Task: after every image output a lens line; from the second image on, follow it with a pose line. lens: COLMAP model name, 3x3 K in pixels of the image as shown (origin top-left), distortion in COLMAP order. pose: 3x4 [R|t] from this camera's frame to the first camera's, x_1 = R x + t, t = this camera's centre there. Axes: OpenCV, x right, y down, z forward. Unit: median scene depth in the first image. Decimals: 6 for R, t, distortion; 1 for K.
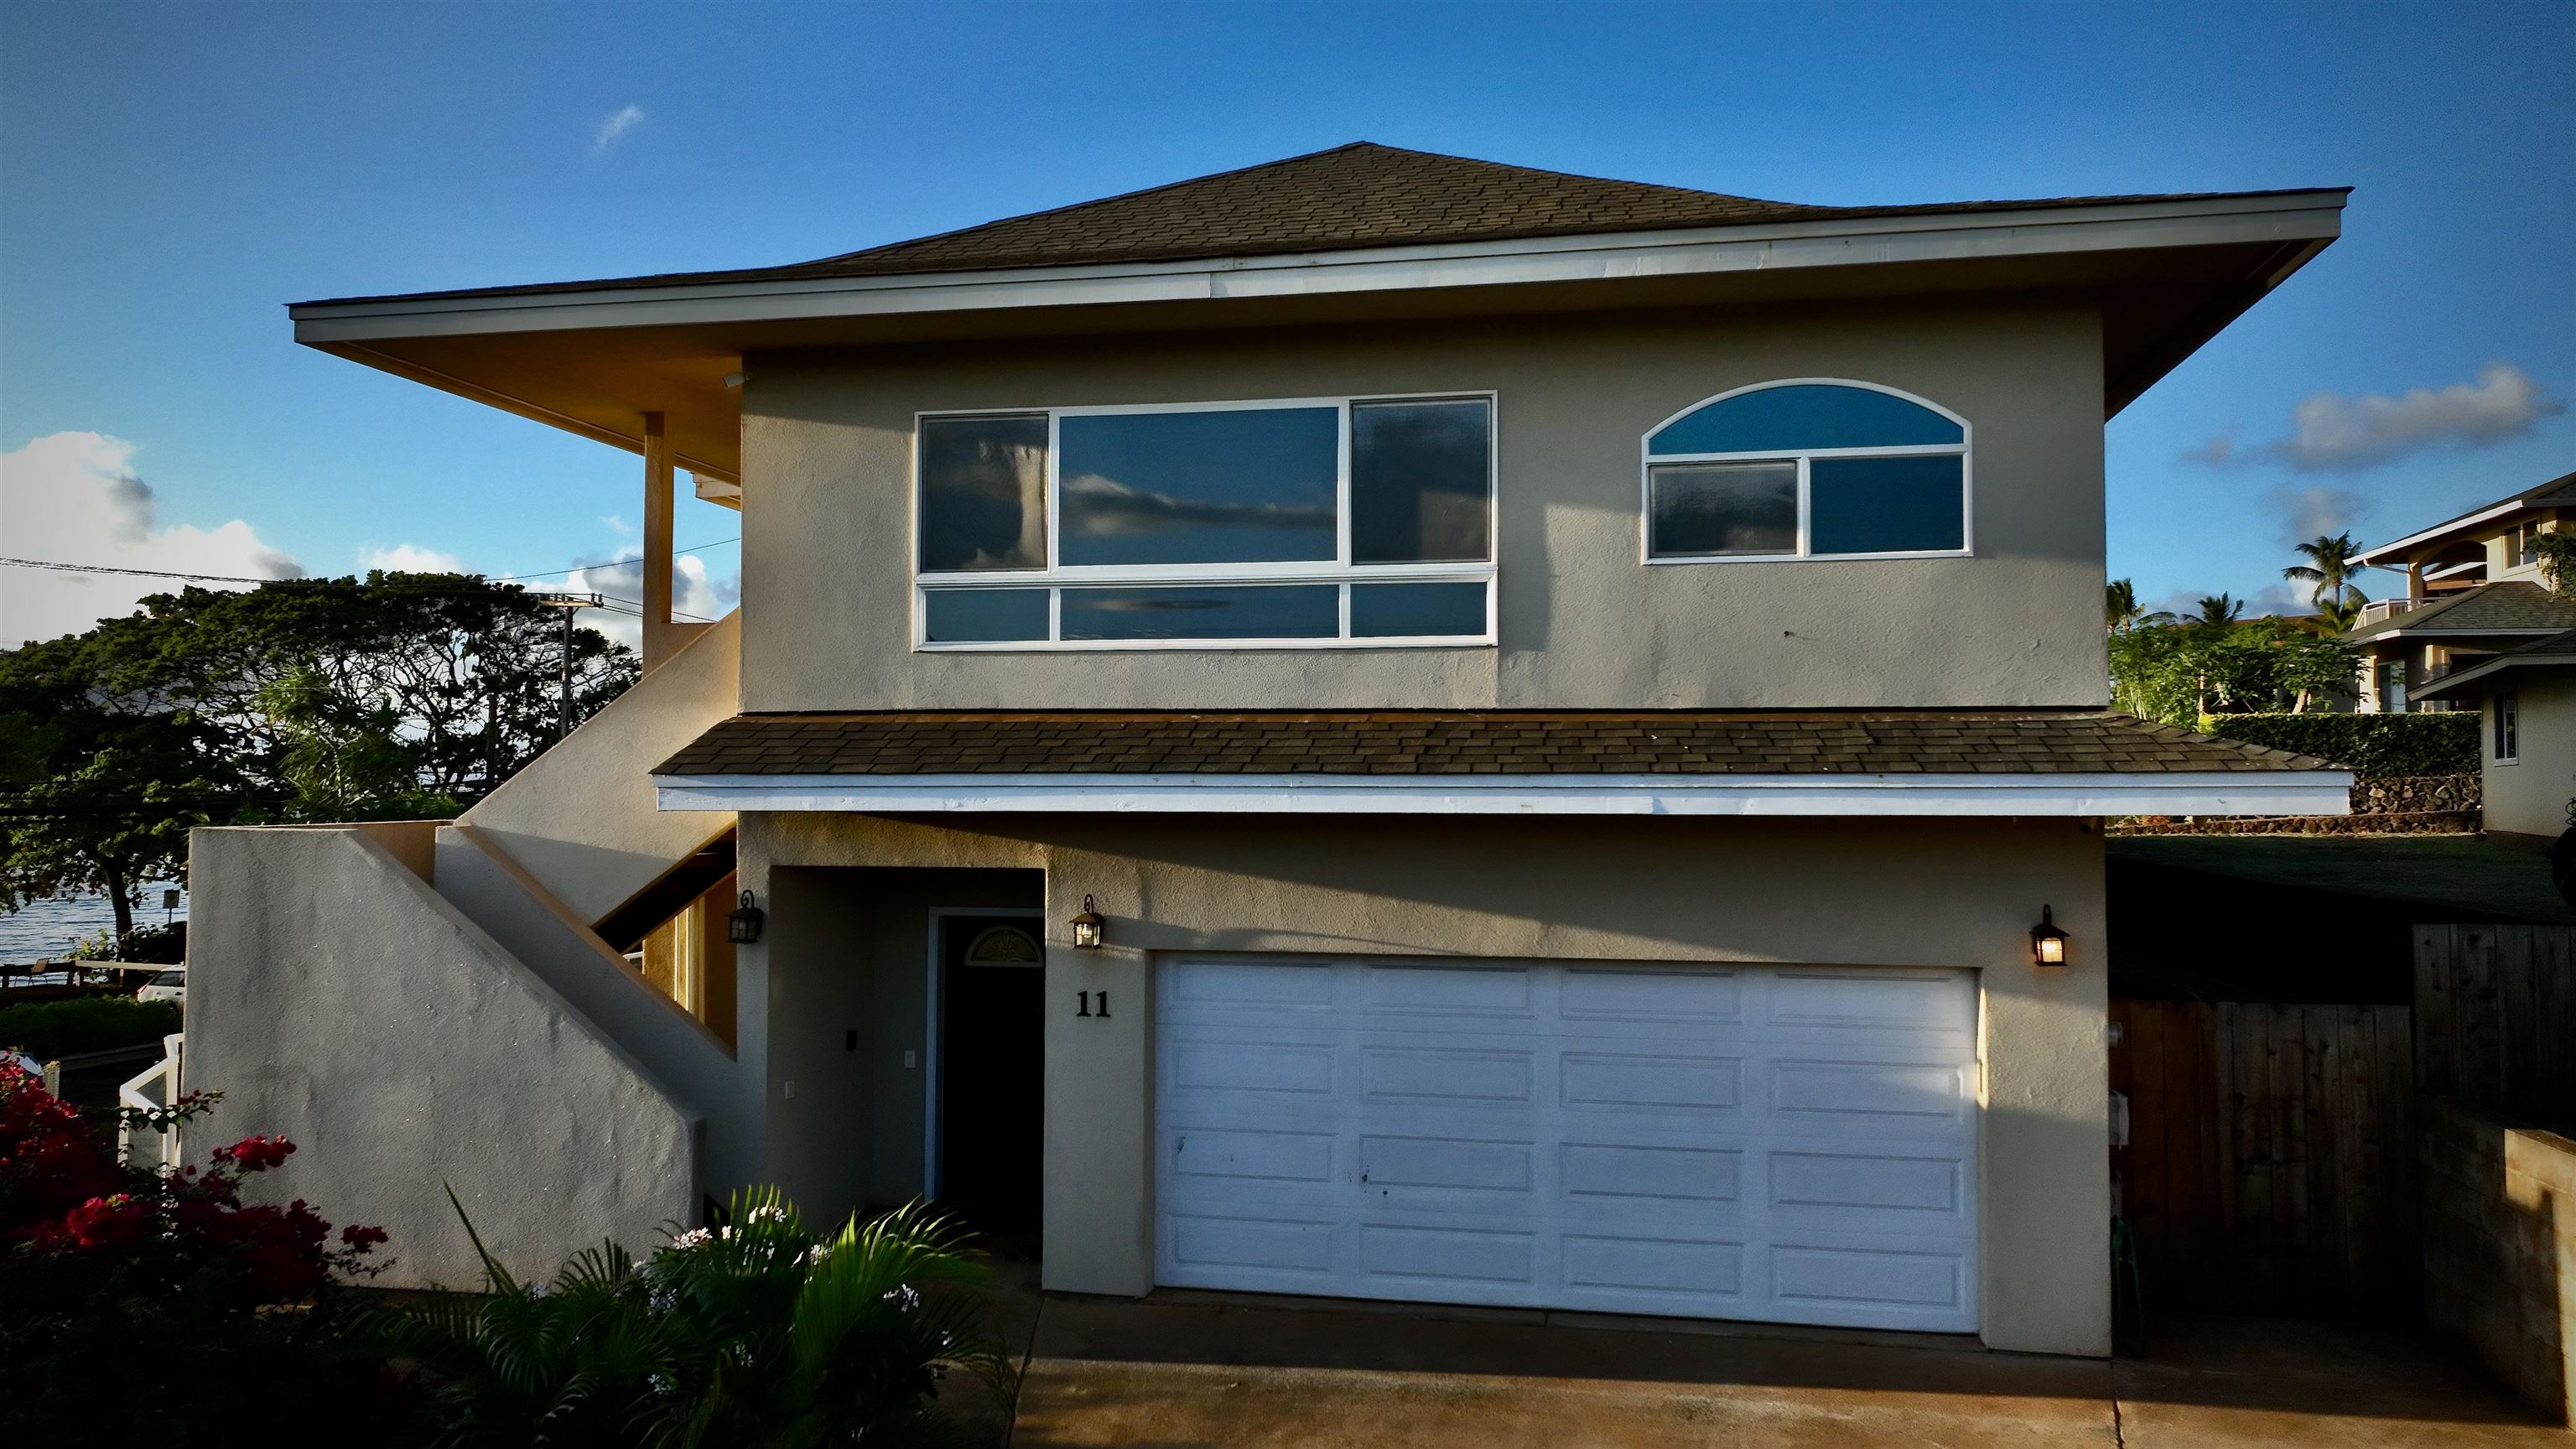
lens RADIAL K [[1808.4, 0, 1288.0], [0, 1808.4, 724.5], [0, 0, 1]] dist [0.002101, 0.017350]
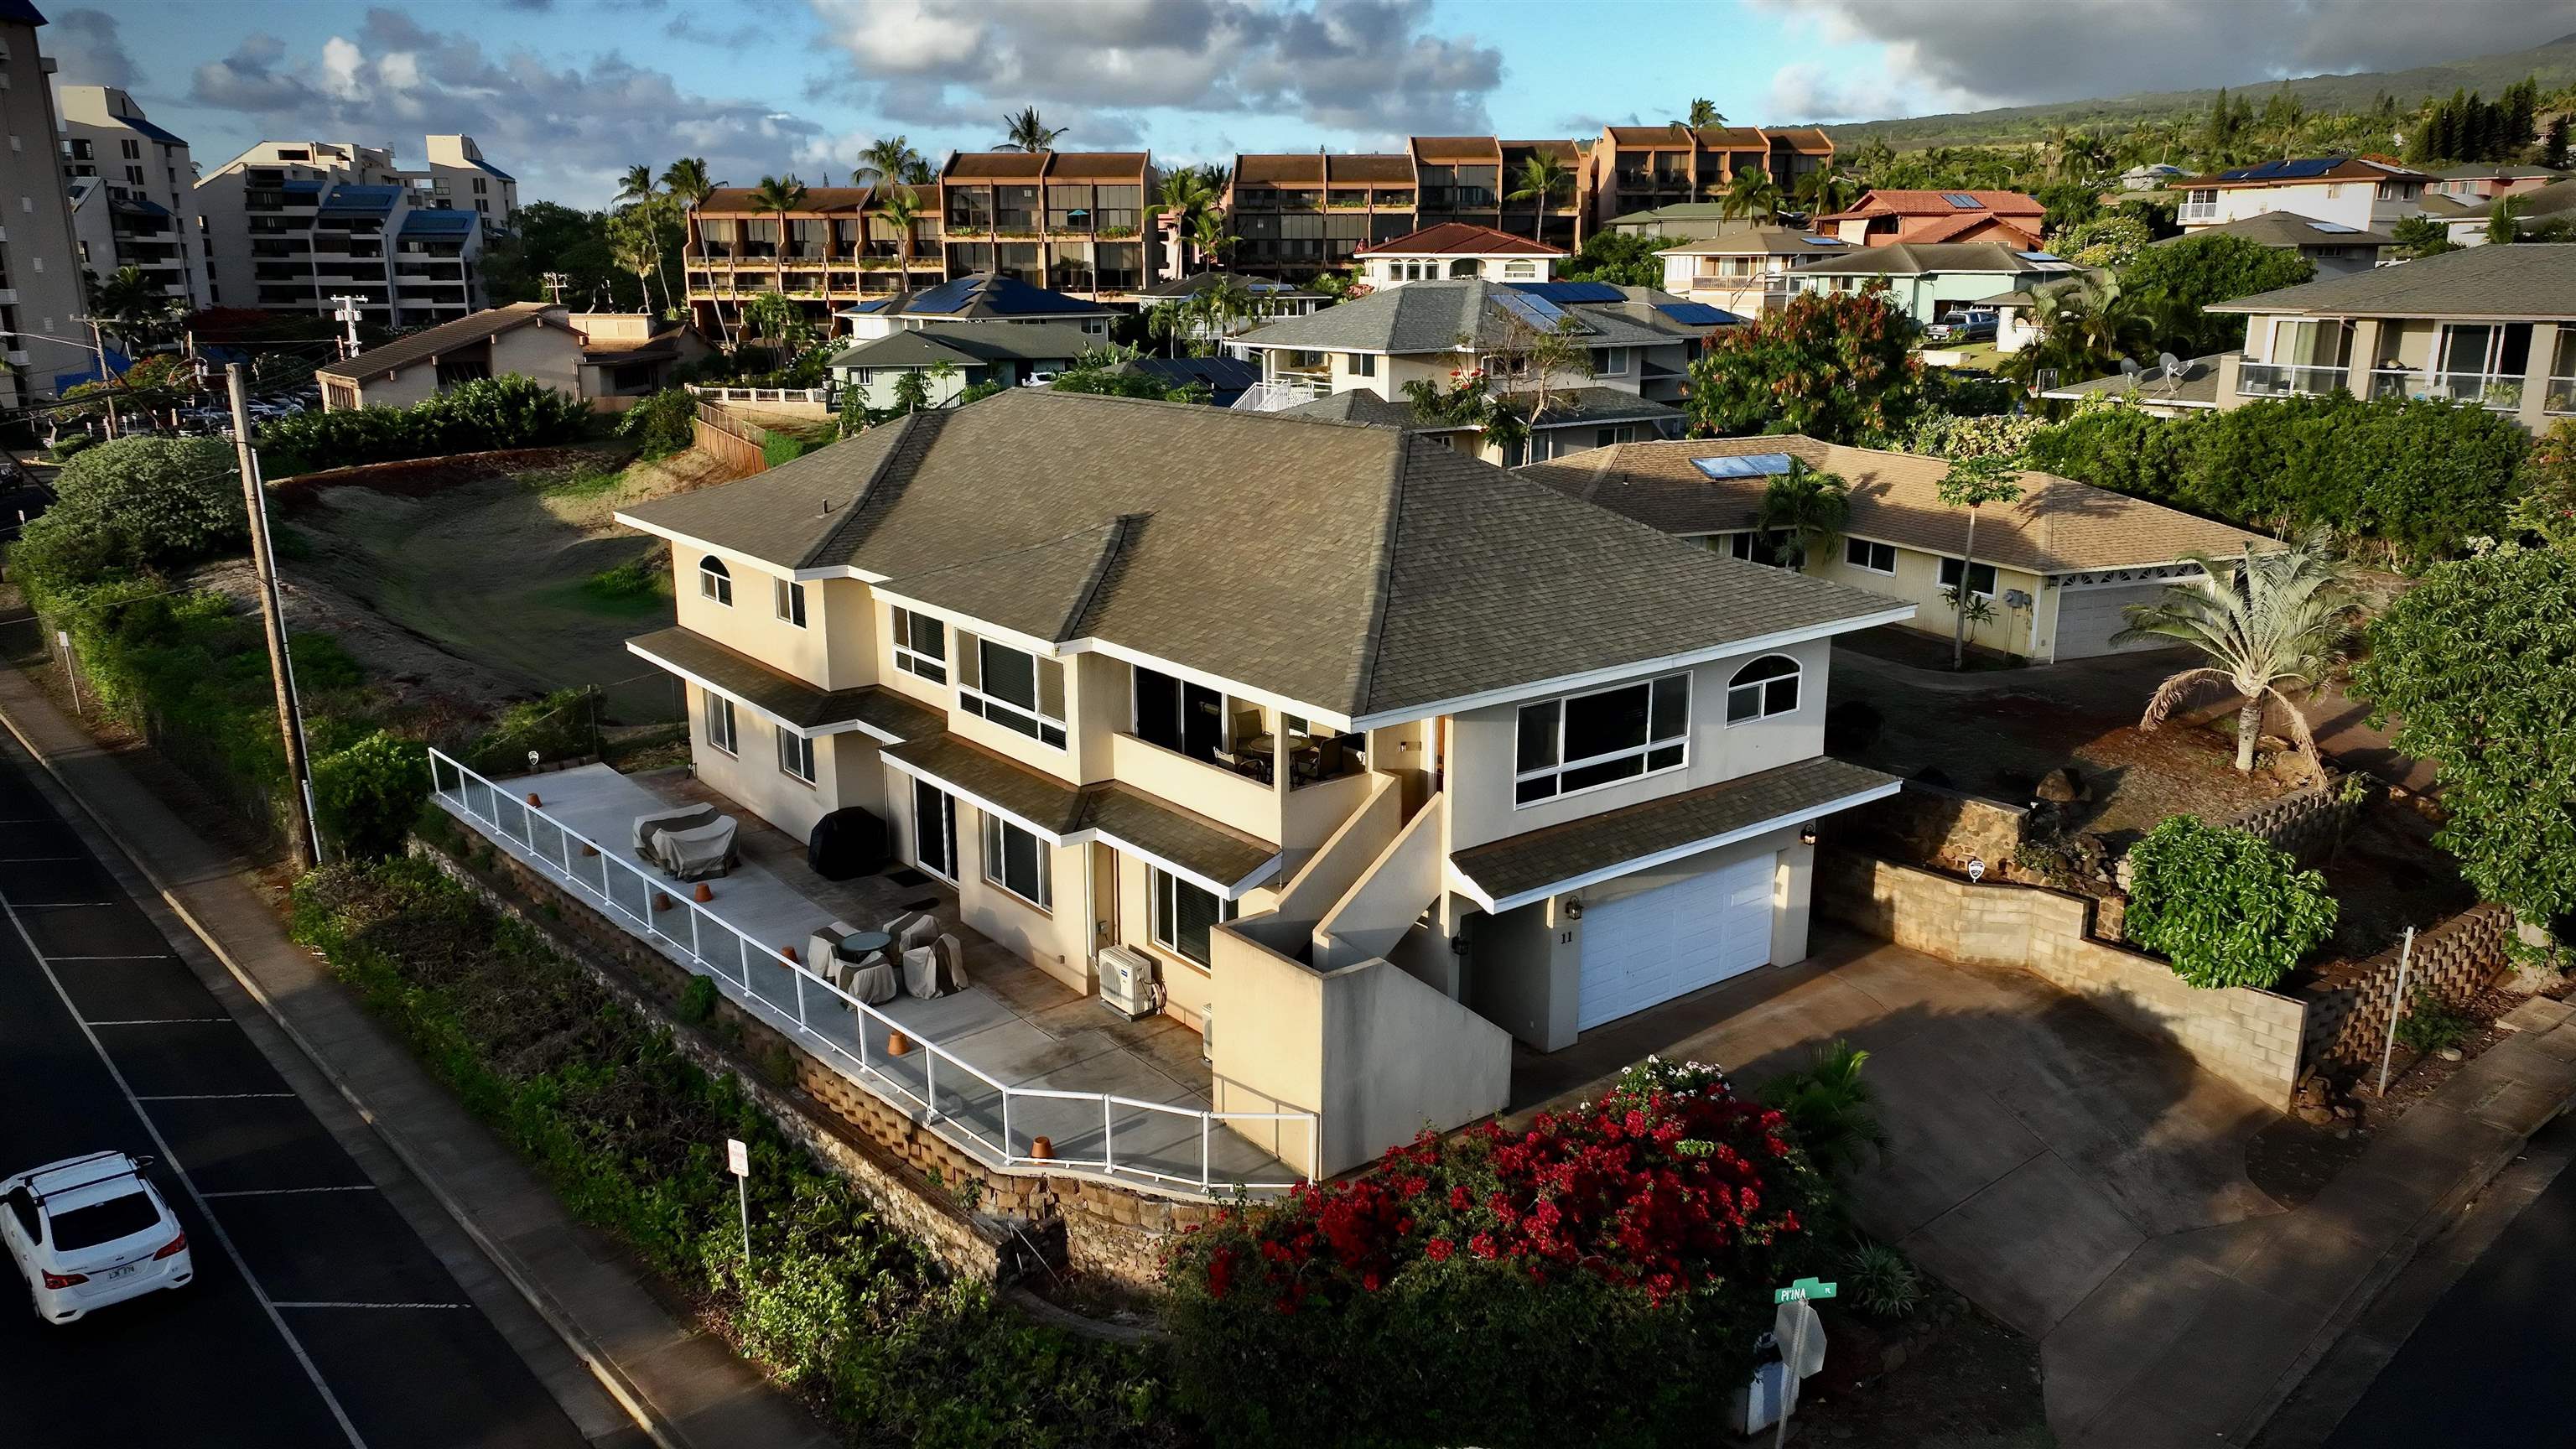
lens RADIAL K [[1808.4, 0, 1288.0], [0, 1808.4, 724.5], [0, 0, 1]] dist [0.002101, 0.017350]
pose [[0.662331, -0.193567, 0.723774, -2.070072], [-0.027142, 0.959215, 0.281371, -0.795314], [-0.748719, -0.206006, 0.630064, -0.178473]]
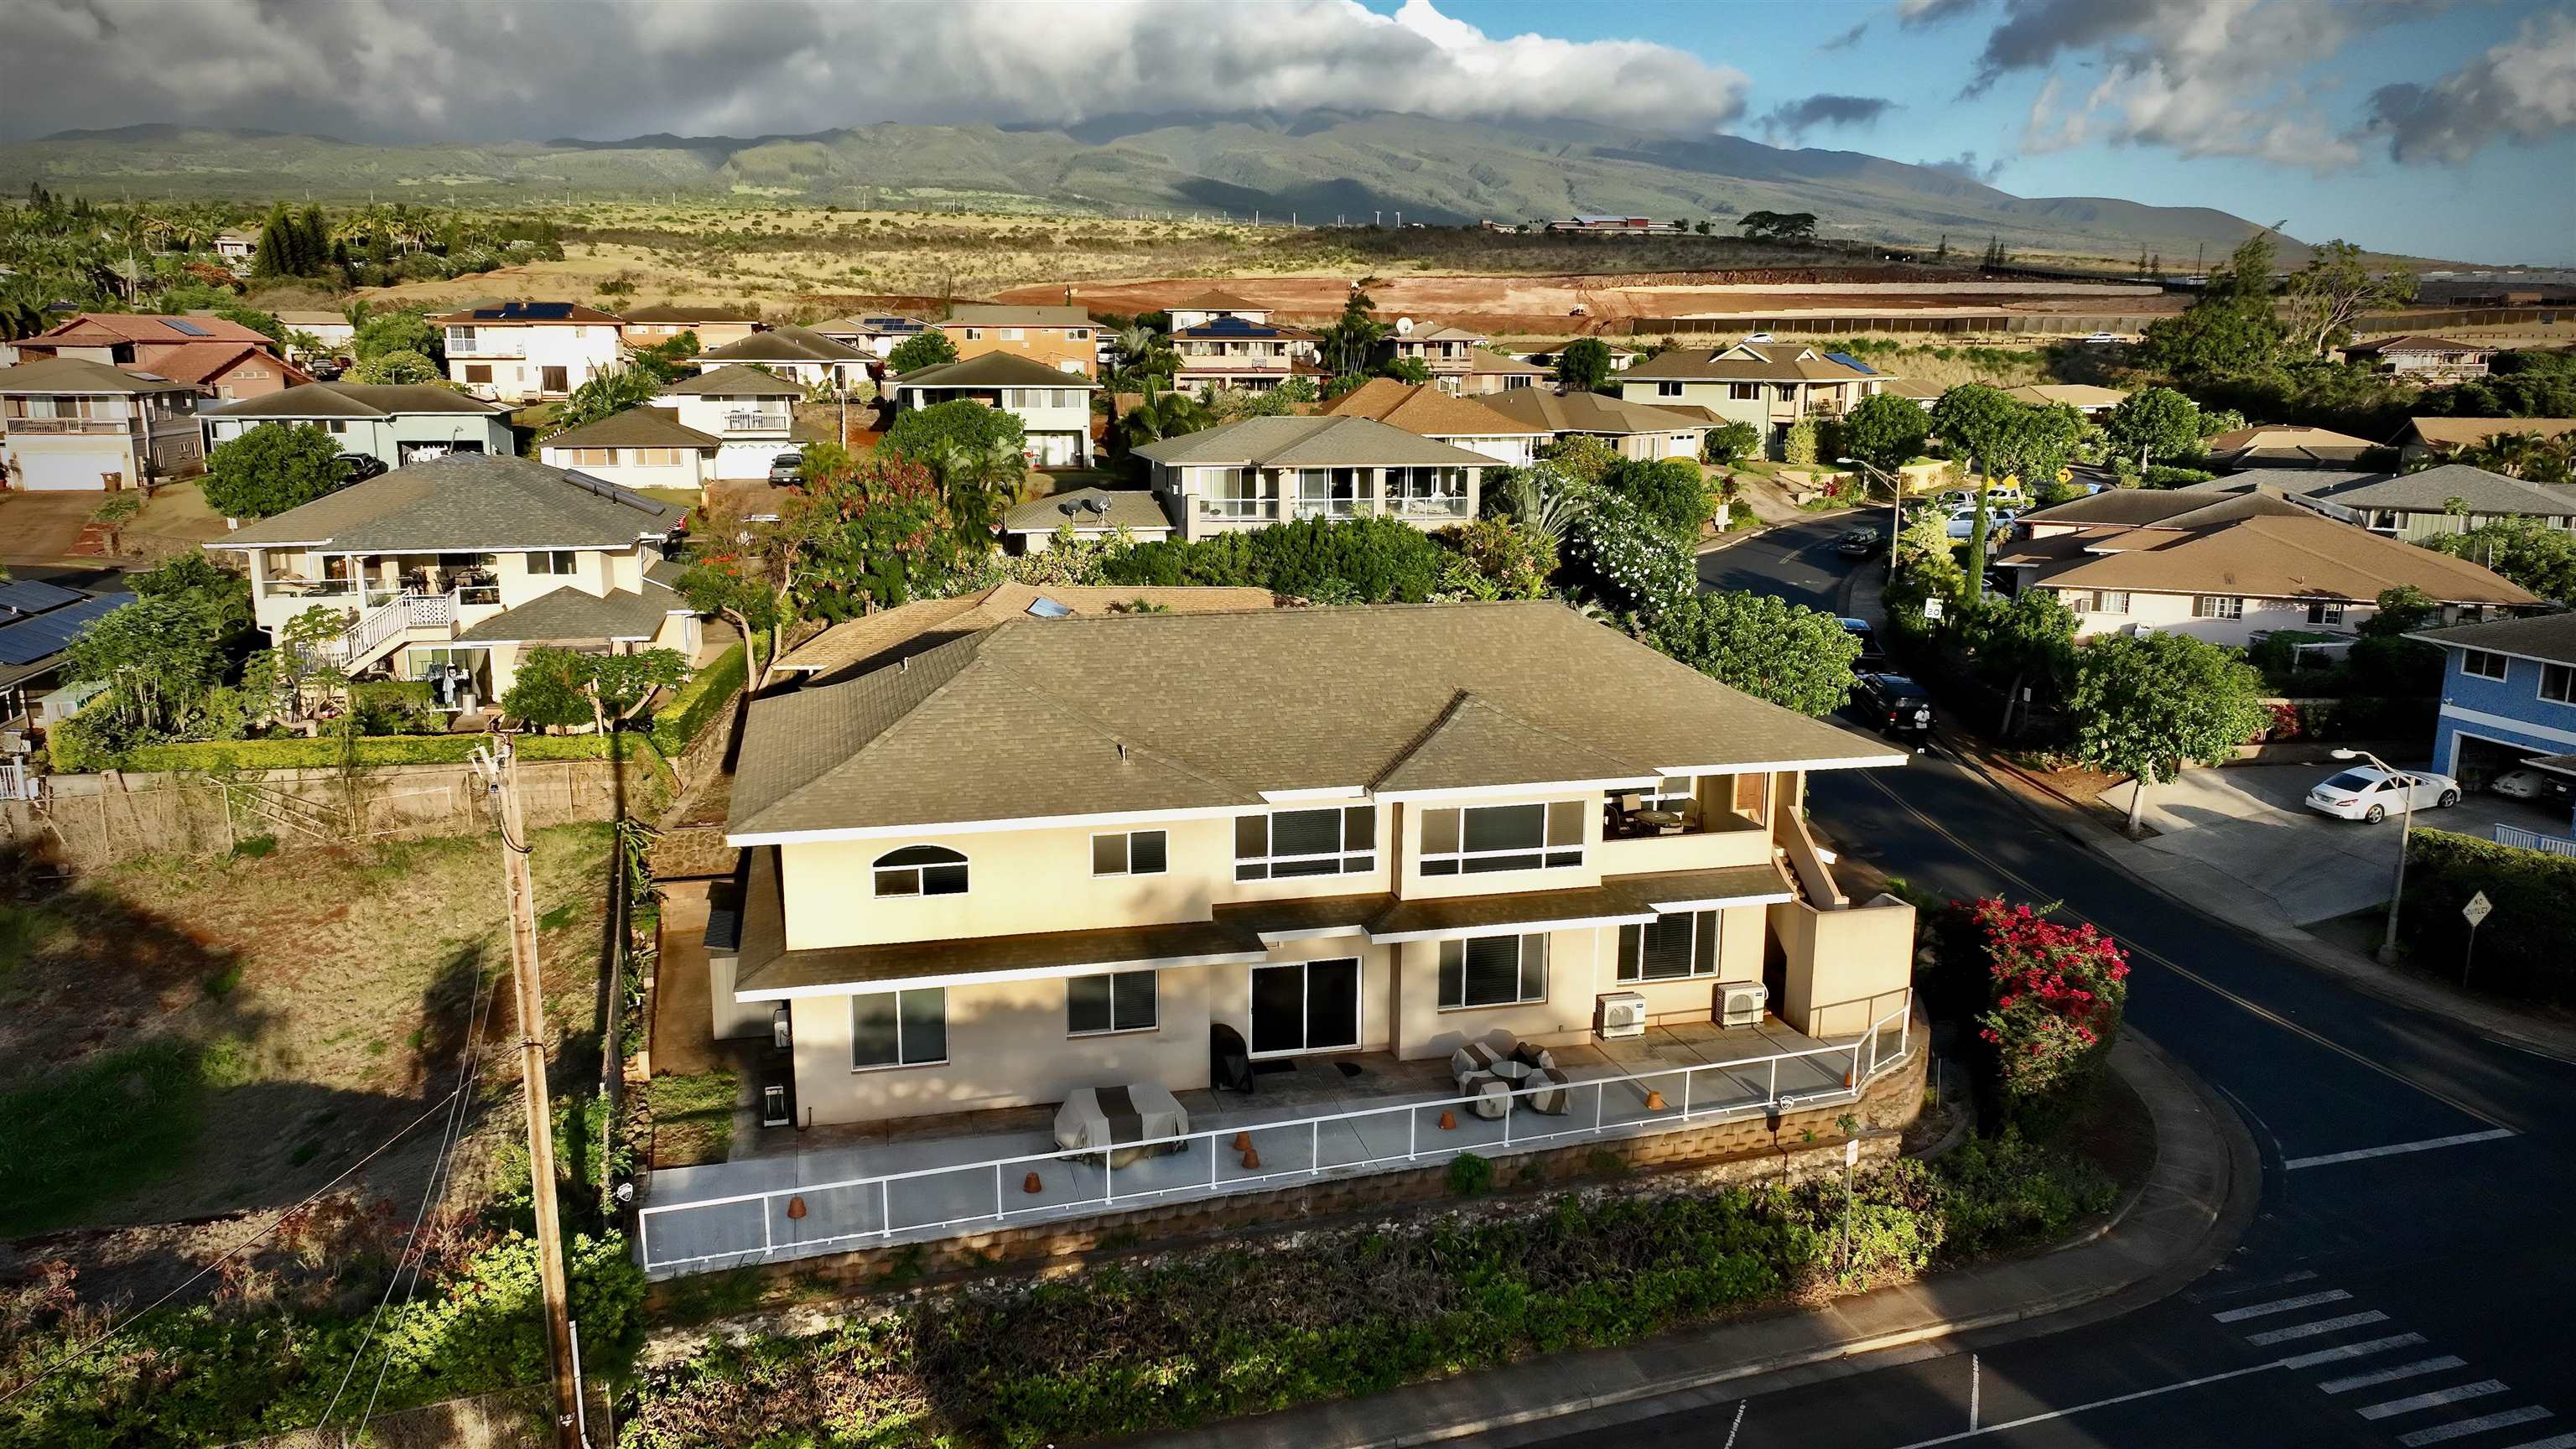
lens RADIAL K [[1808.4, 0, 1288.0], [0, 1808.4, 724.5], [0, 0, 1]] dist [0.002101, 0.017350]
pose [[-0.424159, -0.191914, 0.885019, -3.188657], [-0.045379, 0.980563, 0.190884, -0.921032], [-0.904450, 0.040804, -0.424624, 3.651896]]
